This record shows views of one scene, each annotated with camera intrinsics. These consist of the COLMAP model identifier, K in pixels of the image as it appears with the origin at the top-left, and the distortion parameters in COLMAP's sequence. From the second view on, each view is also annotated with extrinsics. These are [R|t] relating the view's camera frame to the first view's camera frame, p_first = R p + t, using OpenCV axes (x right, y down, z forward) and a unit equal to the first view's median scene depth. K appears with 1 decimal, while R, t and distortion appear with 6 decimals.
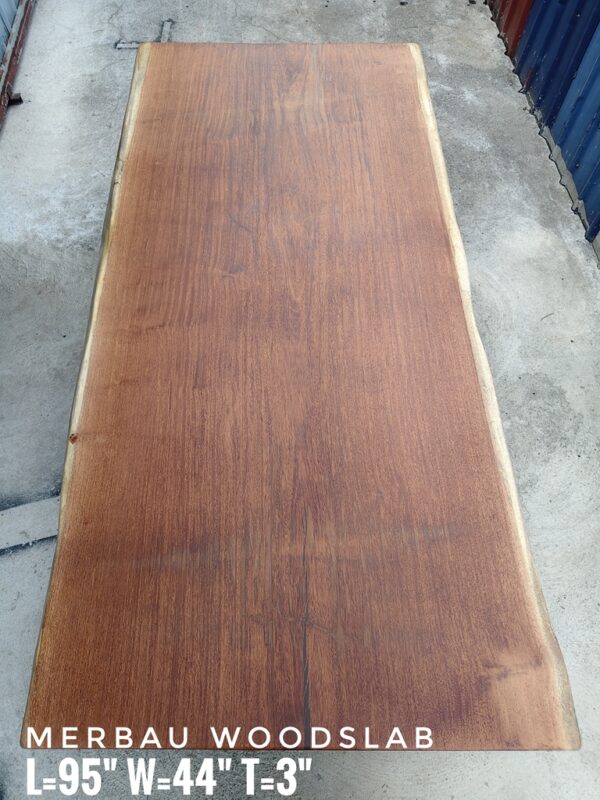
lens RADIAL K [[553.9, 0, 294.6], [0, 553.9, 399.1], [0, 0, 1]] dist [0.031241, -0.034766]
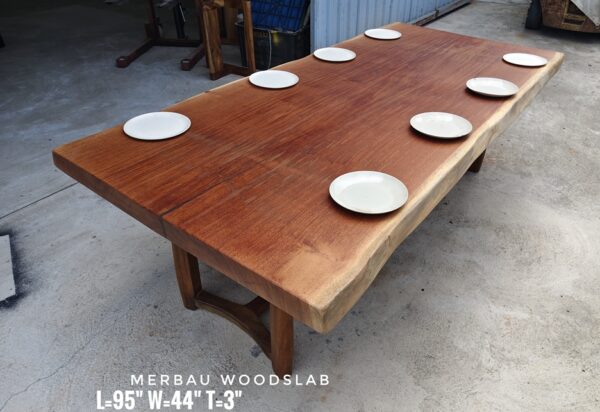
lens RADIAL K [[455.5, 0, 334.0], [0, 455.5, 193.6], [0, 0, 1]] dist [0.030394, -0.030820]
pose [[0.806973, 0.345023, -0.479326, 0.556609], [-0.535100, 0.770597, -0.346190, 0.473090], [0.249923, 0.535854, 0.806473, 0.114203]]
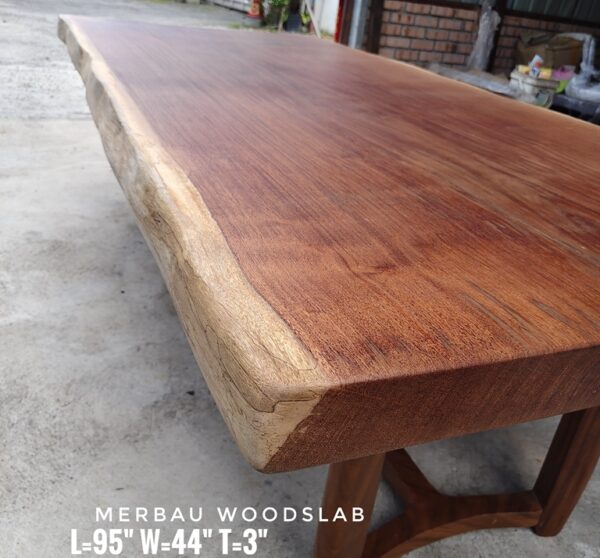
lens RADIAL K [[565.7, 0, 300.0], [0, 565.7, 279.0], [0, 0, 1]] dist [0.032446, -0.075556]
pose [[-0.925190, 0.075176, -0.371985, 0.346244], [-0.373223, -0.002624, 0.927738, -1.013316], [0.068768, 0.997167, 0.030485, 1.236282]]
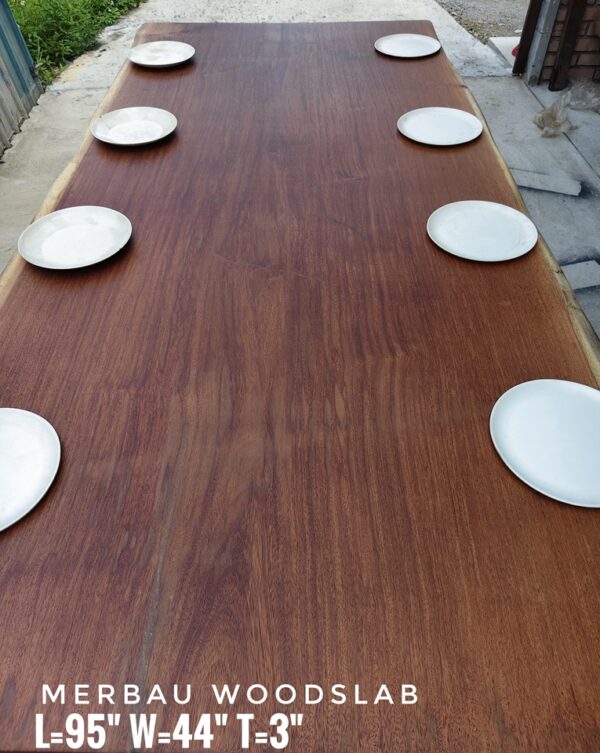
lens RADIAL K [[558.3, 0, 303.1], [0, 558.3, 383.8], [0, 0, 1]] dist [0.046735, -0.066882]
pose [[-0.999718, -0.011222, 0.020925, -0.064984], [0.023505, -0.342929, 0.939067, -1.055528], [-0.003362, 0.939294, 0.343097, 0.962781]]
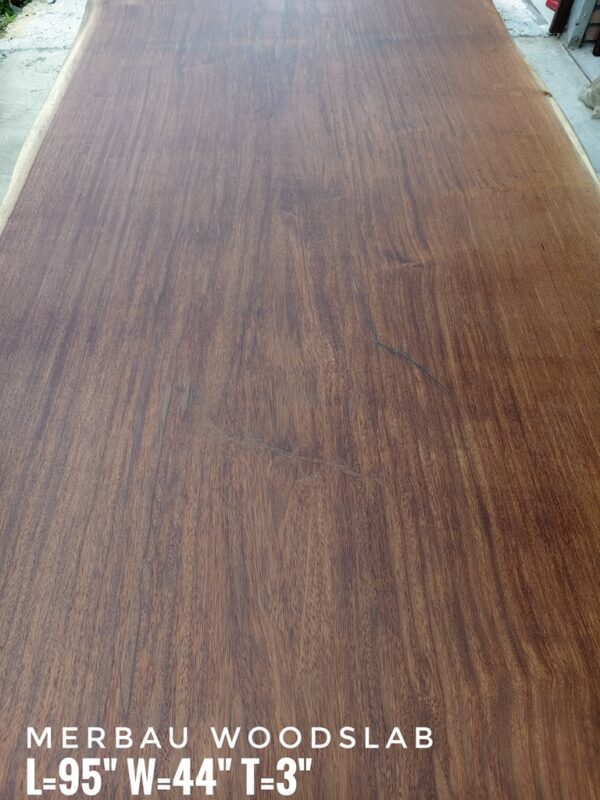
lens RADIAL K [[553.9, 0, 294.6], [0, 553.9, 399.1], [0, 0, 1]] dist [0.031241, -0.034766]
pose [[-0.999945, -0.009624, 0.004088, -0.009751], [0.007963, -0.447393, 0.894302, -0.741603], [-0.006778, 0.894286, 0.447445, 0.842644]]
